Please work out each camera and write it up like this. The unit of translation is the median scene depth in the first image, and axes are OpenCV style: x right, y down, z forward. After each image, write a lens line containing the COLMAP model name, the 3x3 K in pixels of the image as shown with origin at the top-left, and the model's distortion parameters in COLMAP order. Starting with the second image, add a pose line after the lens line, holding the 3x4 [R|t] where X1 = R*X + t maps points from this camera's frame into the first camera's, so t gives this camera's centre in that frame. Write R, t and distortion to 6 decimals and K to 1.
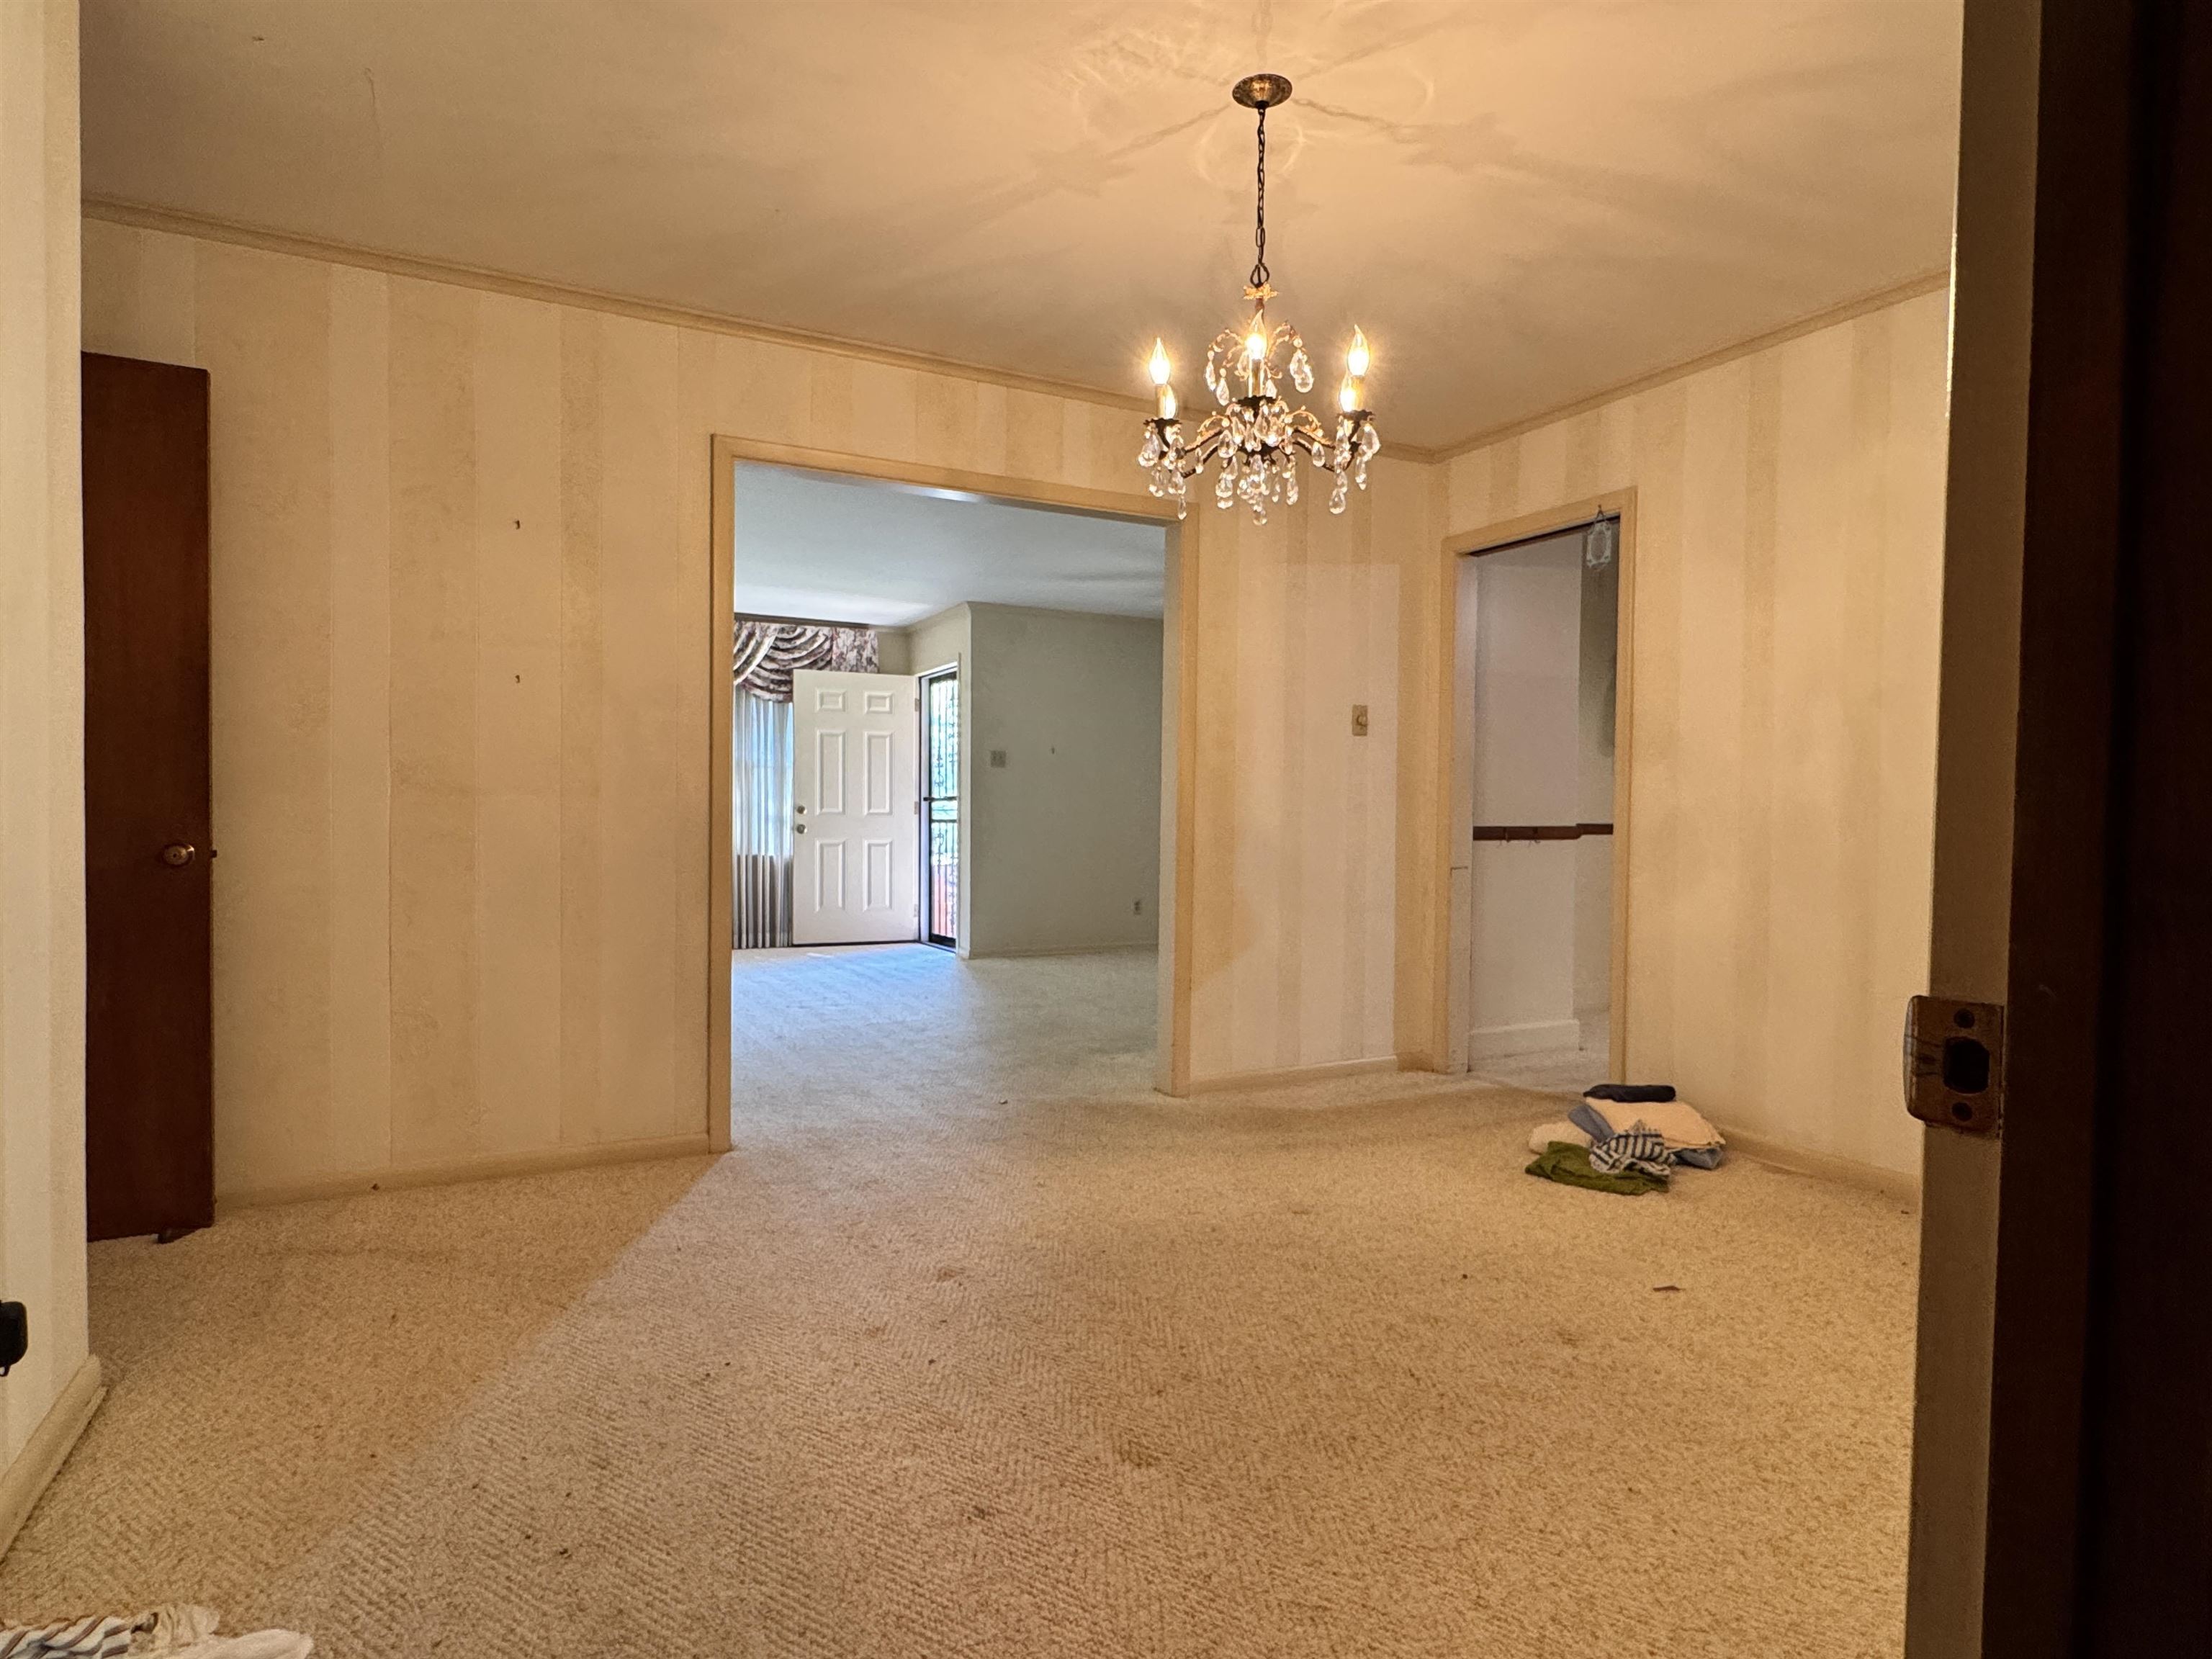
lens RADIAL K [[1209.8, 0, 1101.7], [0, 1209.8, 832.7], [0, 0, 1]] dist [-0.007002, -0.000207]
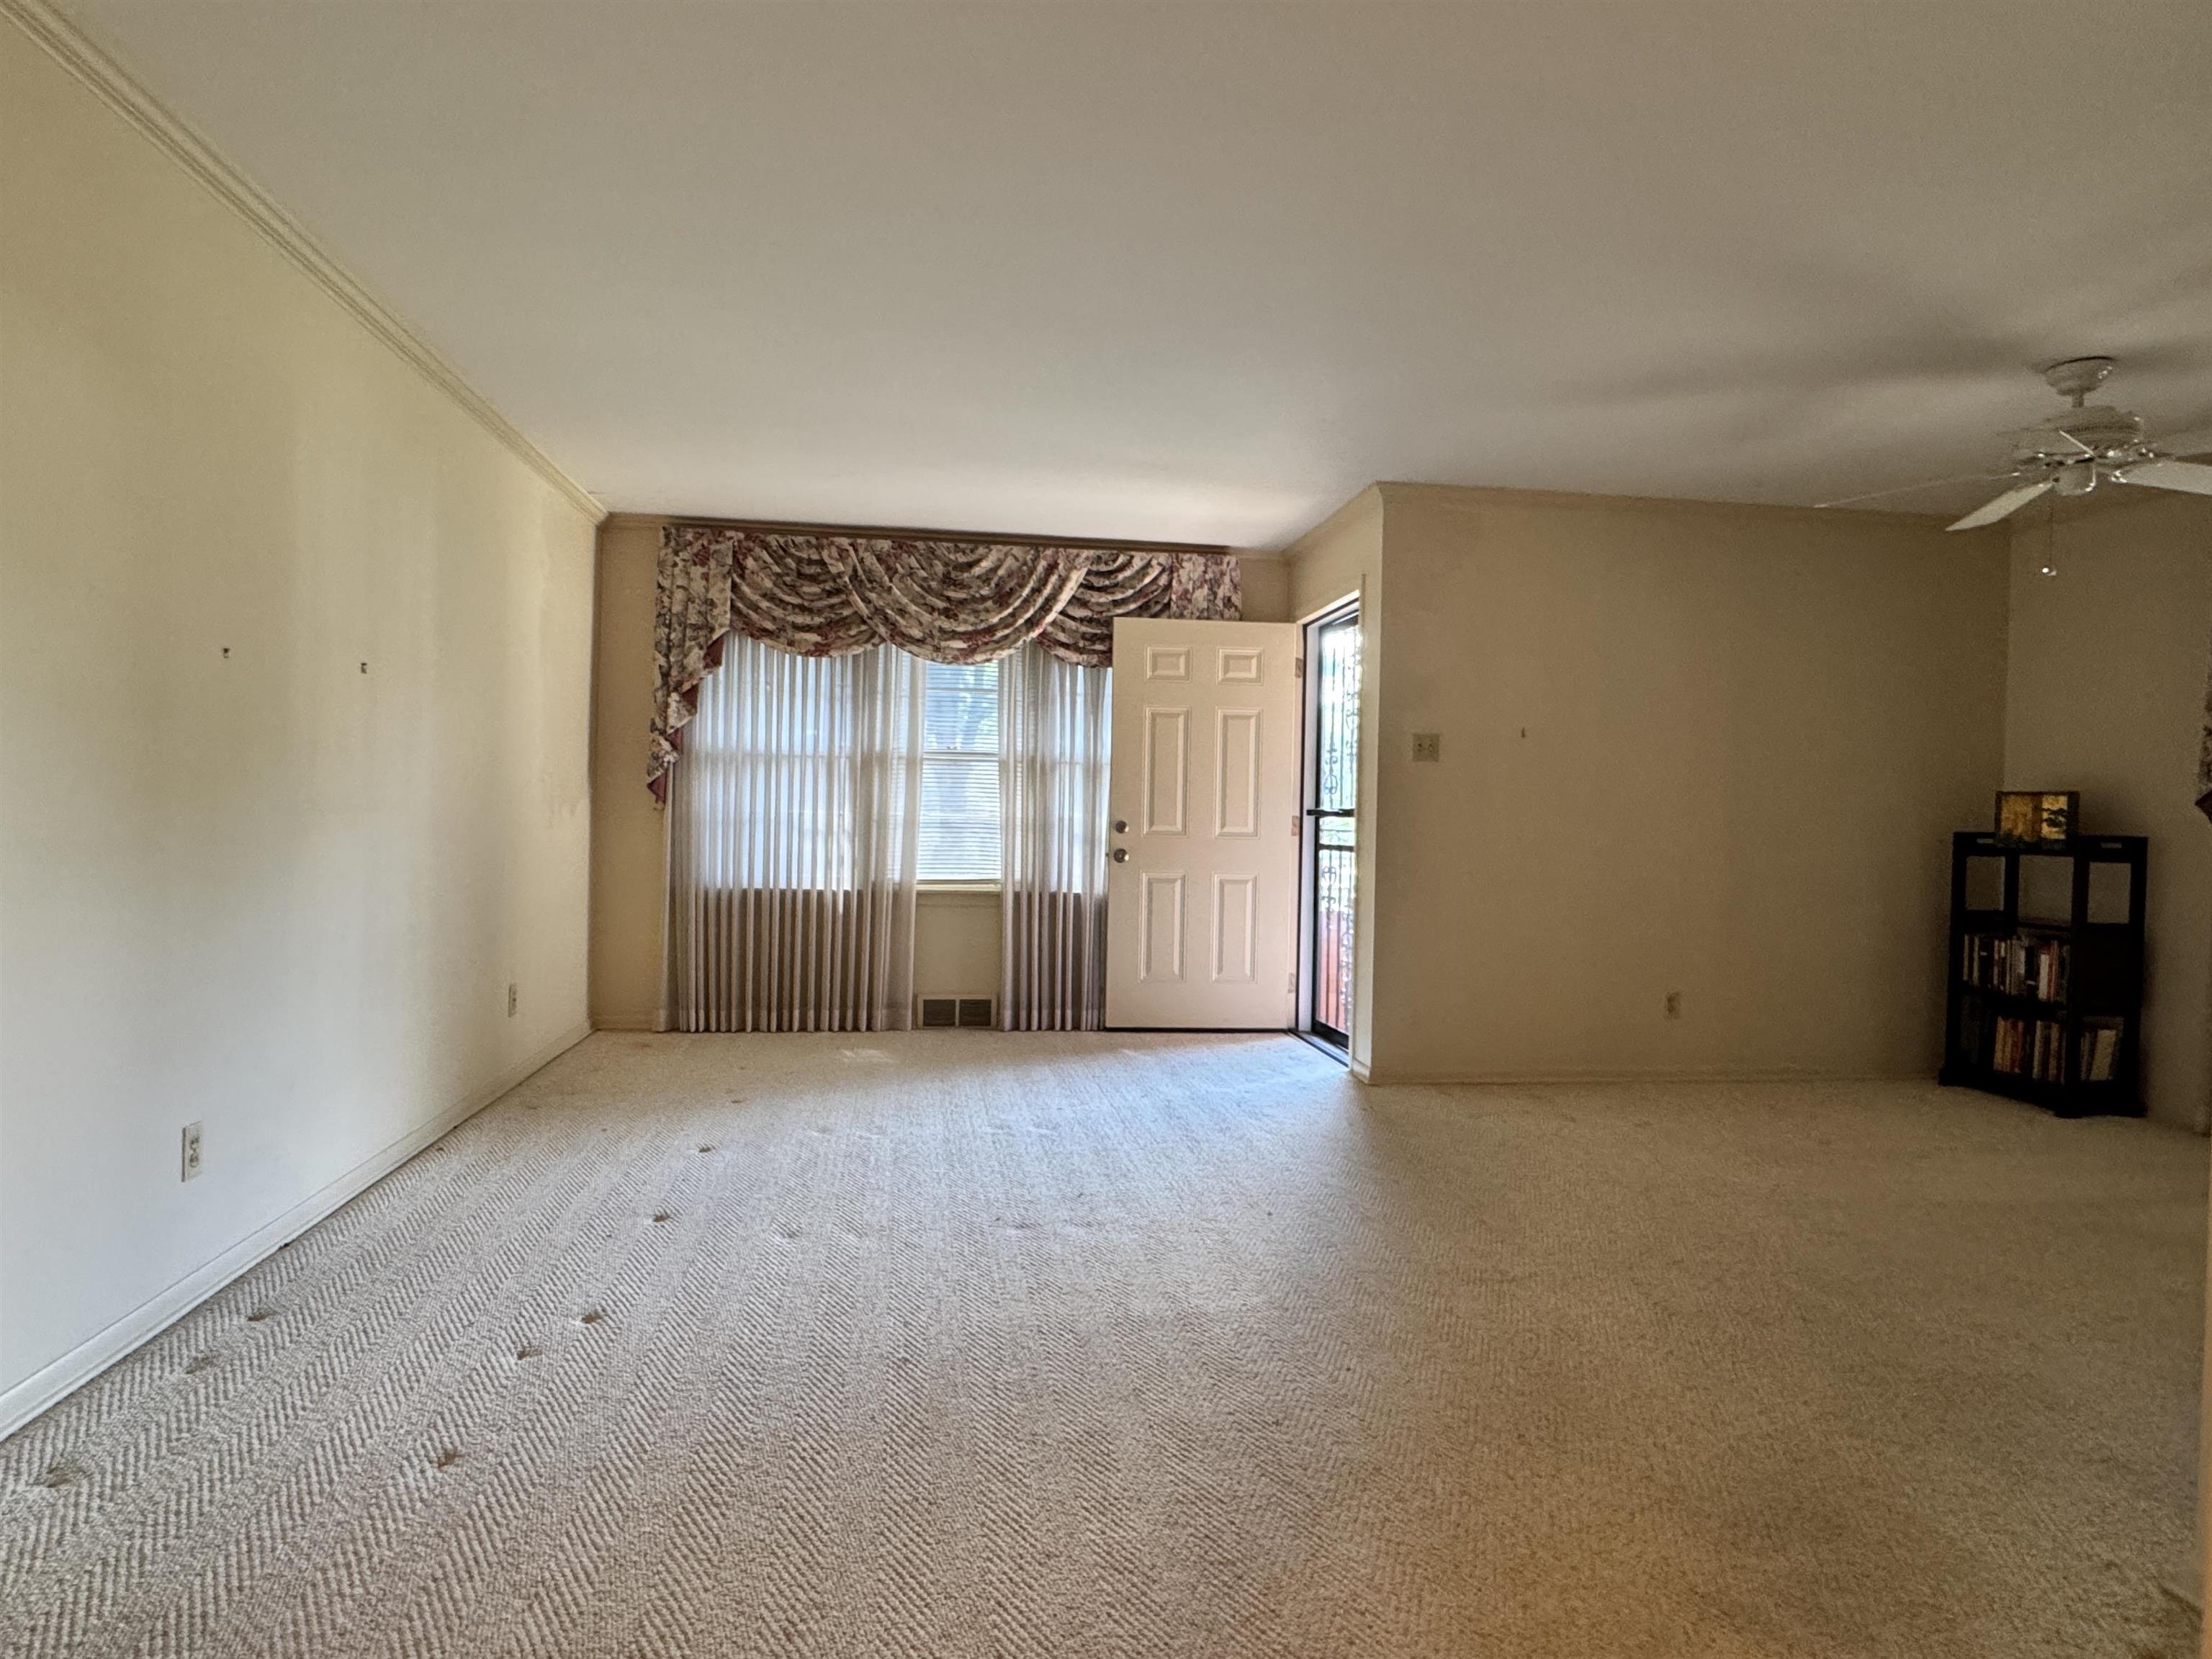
lens RADIAL K [[1209.8, 0, 1090.0], [0, 1209.8, 833.7], [0, 0, 1]] dist [-0.007002, -0.000207]
pose [[0.933978, 0.017462, -0.356904, -0.025475], [-0.018972, 0.999820, -0.000730, -0.014294], [0.356827, 0.007453, 0.934141, 0.367101]]
